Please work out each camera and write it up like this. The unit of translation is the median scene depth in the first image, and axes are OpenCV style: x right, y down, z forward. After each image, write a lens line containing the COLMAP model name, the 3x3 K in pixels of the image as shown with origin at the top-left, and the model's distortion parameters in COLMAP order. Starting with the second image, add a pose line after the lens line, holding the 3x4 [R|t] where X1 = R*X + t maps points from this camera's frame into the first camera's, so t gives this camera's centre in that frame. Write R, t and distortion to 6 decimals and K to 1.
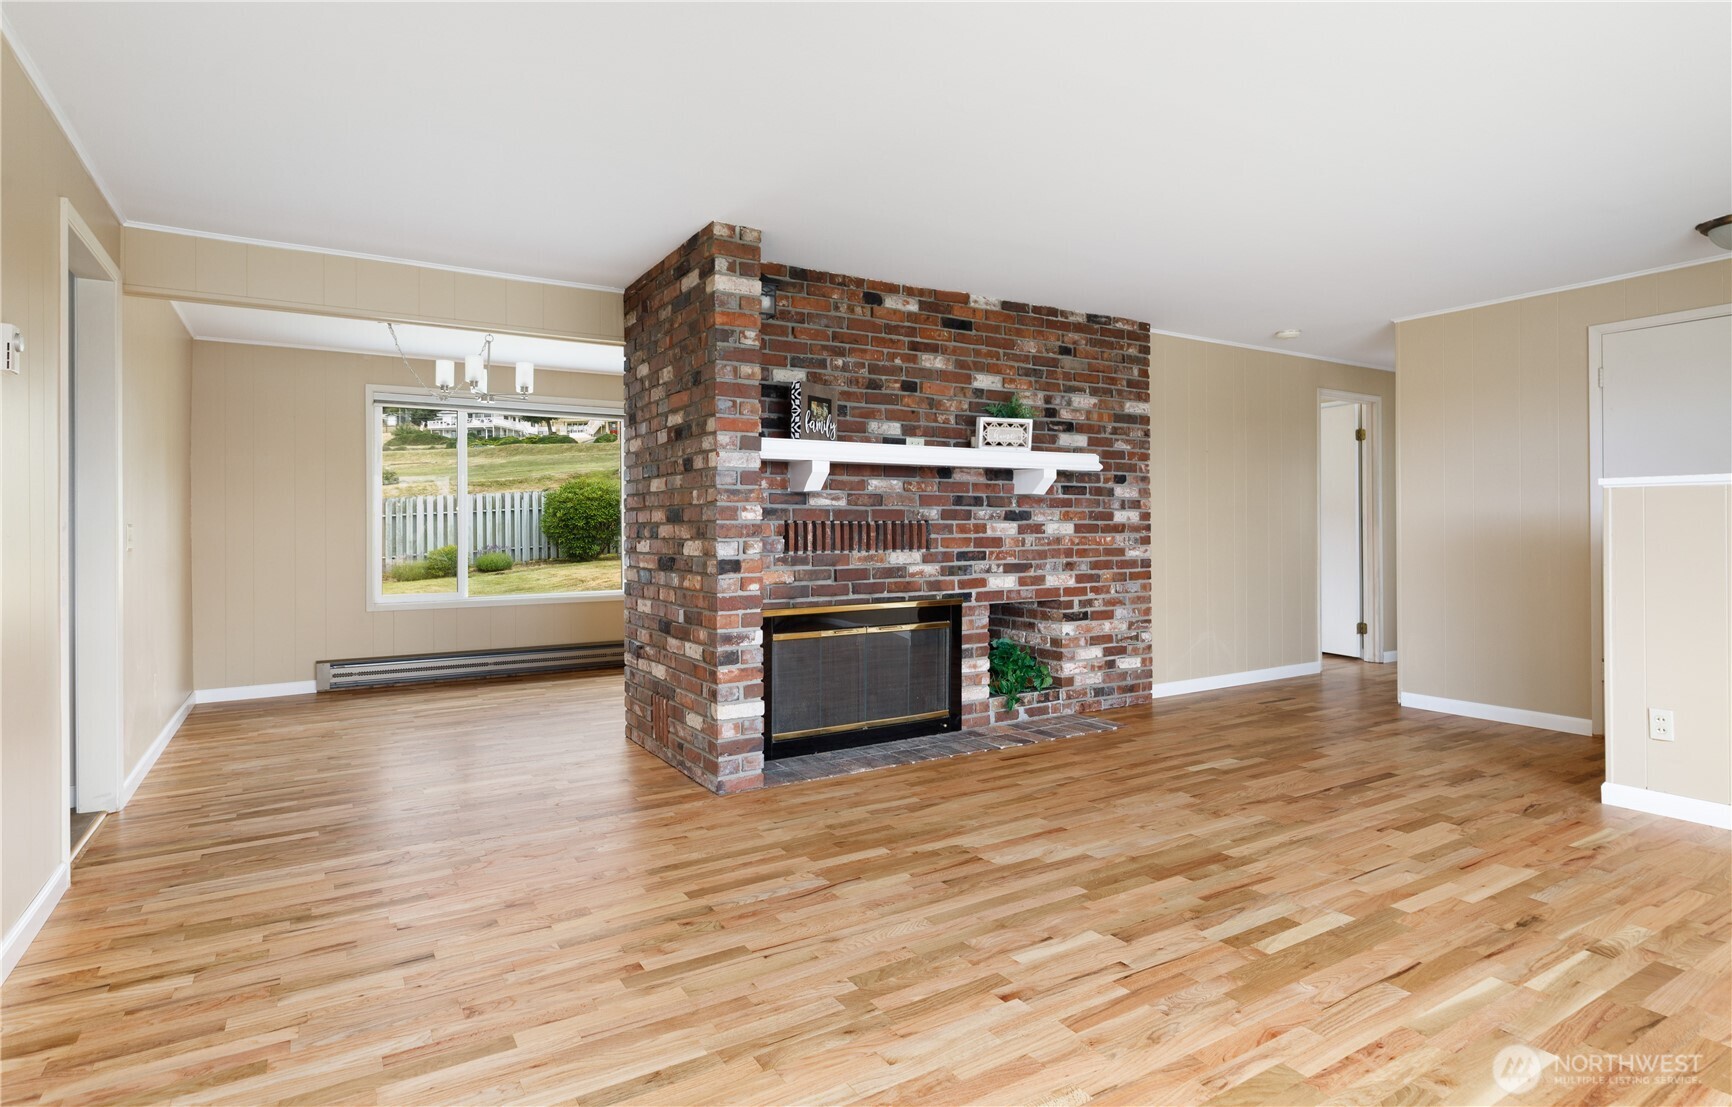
lens RADIAL K [[890.7, 0, 856.7], [0, 890.7, 524.1], [0, 0, 1]] dist [0.000506, 0.000633]
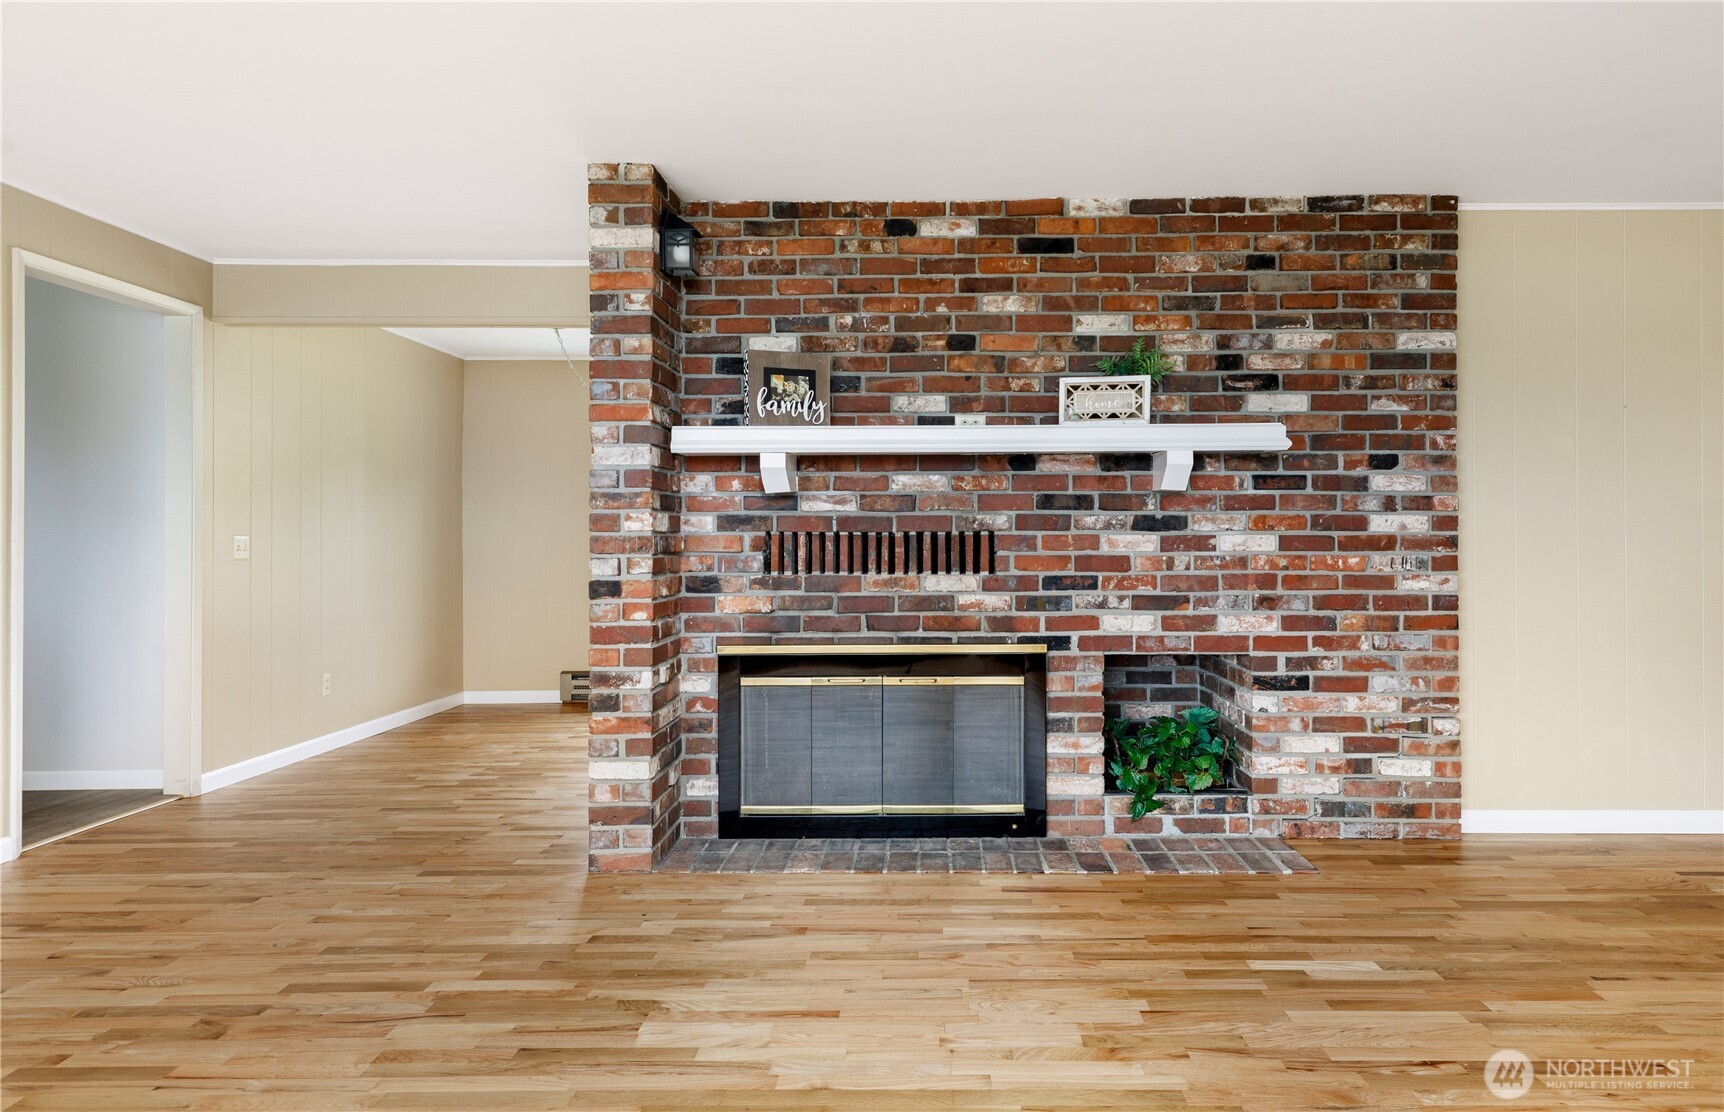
lens RADIAL K [[1049.9, 0, 935.0], [0, 1049.9, 530.5], [0, 0, 1]] dist [0.012336, 0.000523]
pose [[0.854861, -0.001102, -0.518856, 0.478175], [0.000080, 0.999998, -0.001992, -0.002738], [0.518858, 0.001662, 0.854859, 0.271584]]
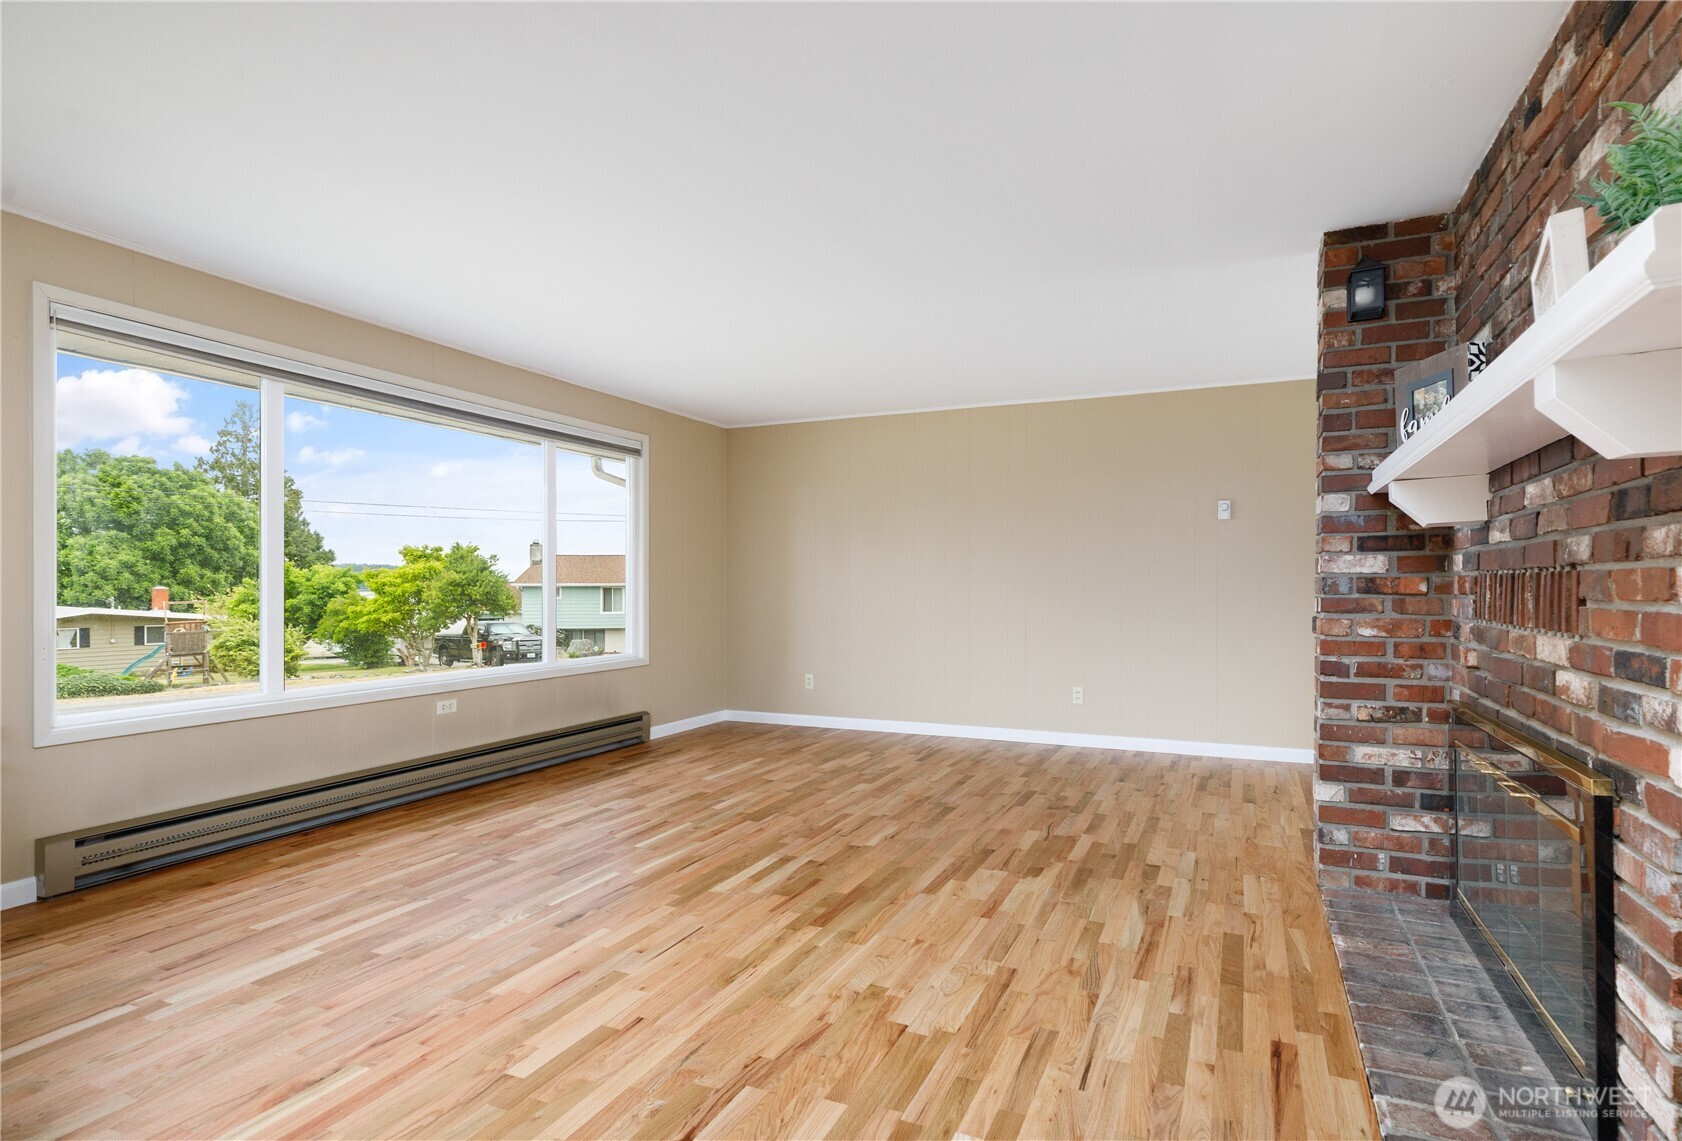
lens RADIAL K [[833.4, 0, 911.4], [0, 833.4, 587.2], [0, 0, 1]] dist [0.013970, 0.000276]
pose [[-0.800715, 0.008157, -0.598989, 0.556018], [0.007057, 0.999966, 0.004184, 0.002541], [0.599003, -0.000877, -0.800746, 1.139612]]
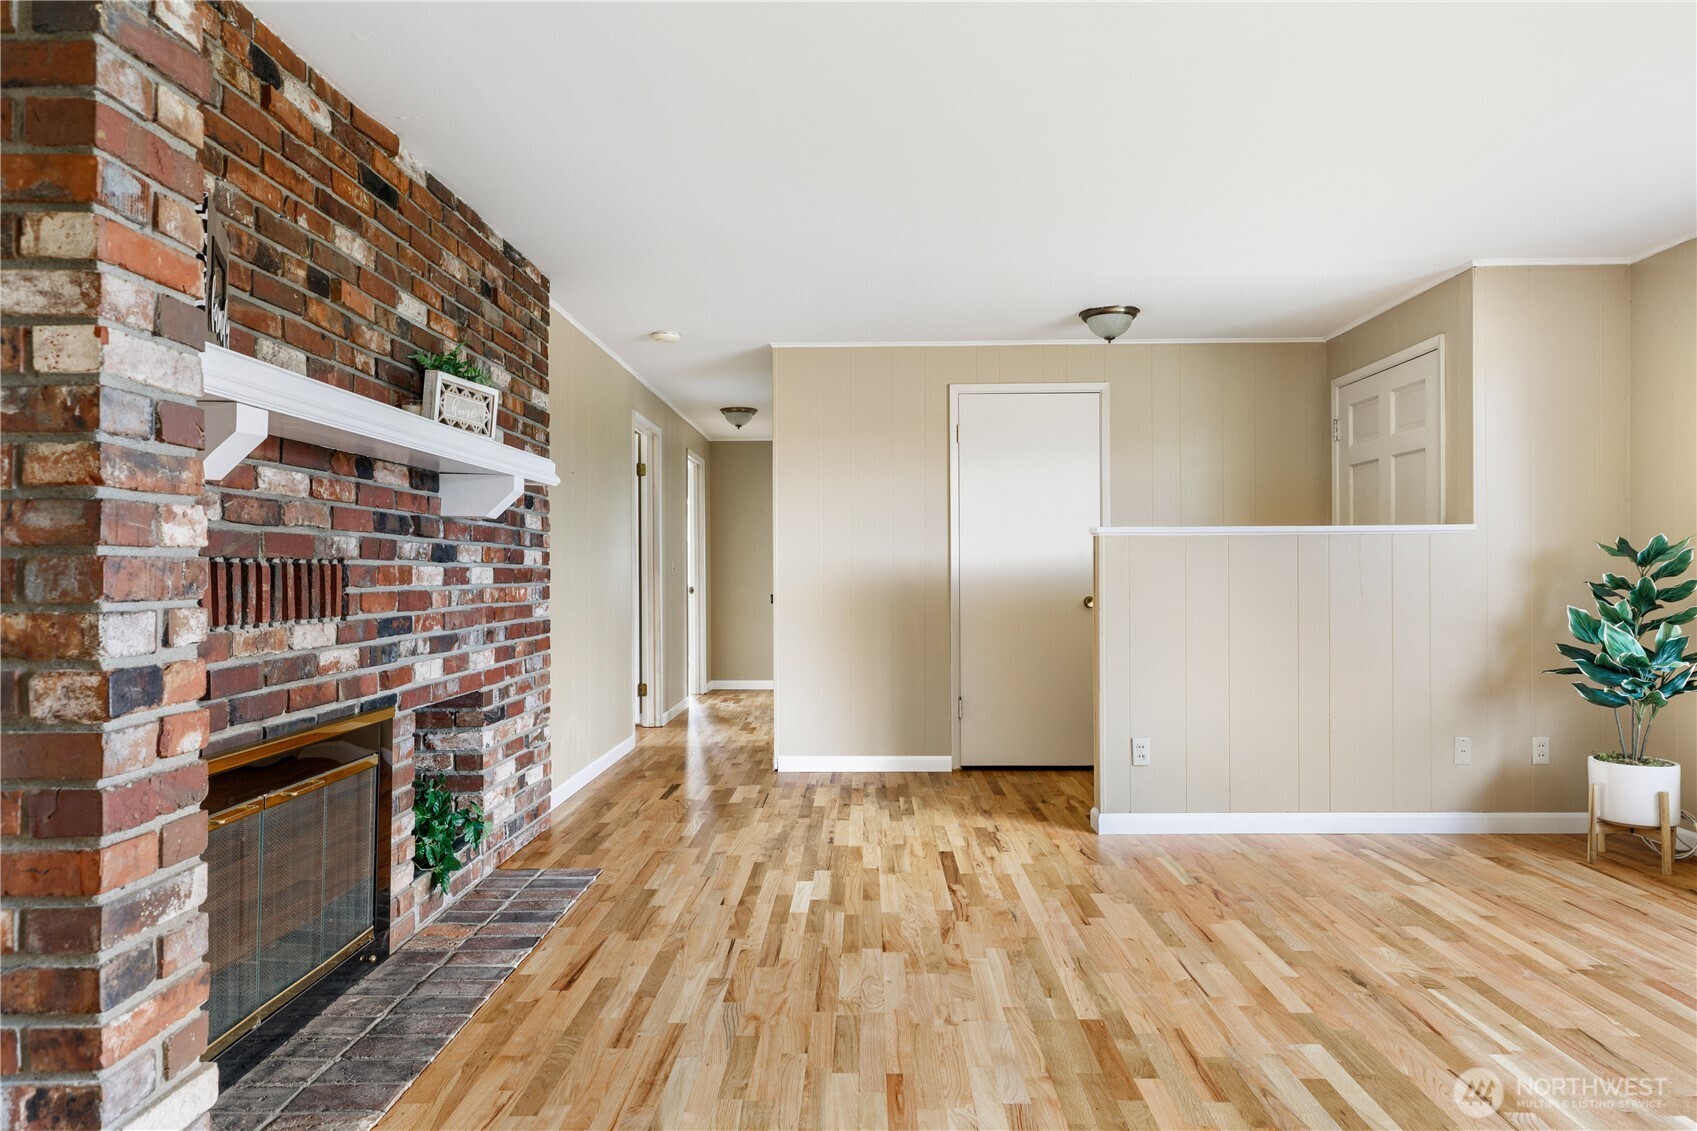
lens RADIAL K [[1001.9, 0, 848.1], [0, 1001.9, 568.8], [0, 0, 1]] dist [0.005406, 0.001399]
pose [[0.536686, 0.006057, 0.843760, -0.247407], [-0.001963, 0.999980, -0.005930, 0.004392], [-0.843780, 0.001527, 0.536688, 0.463970]]
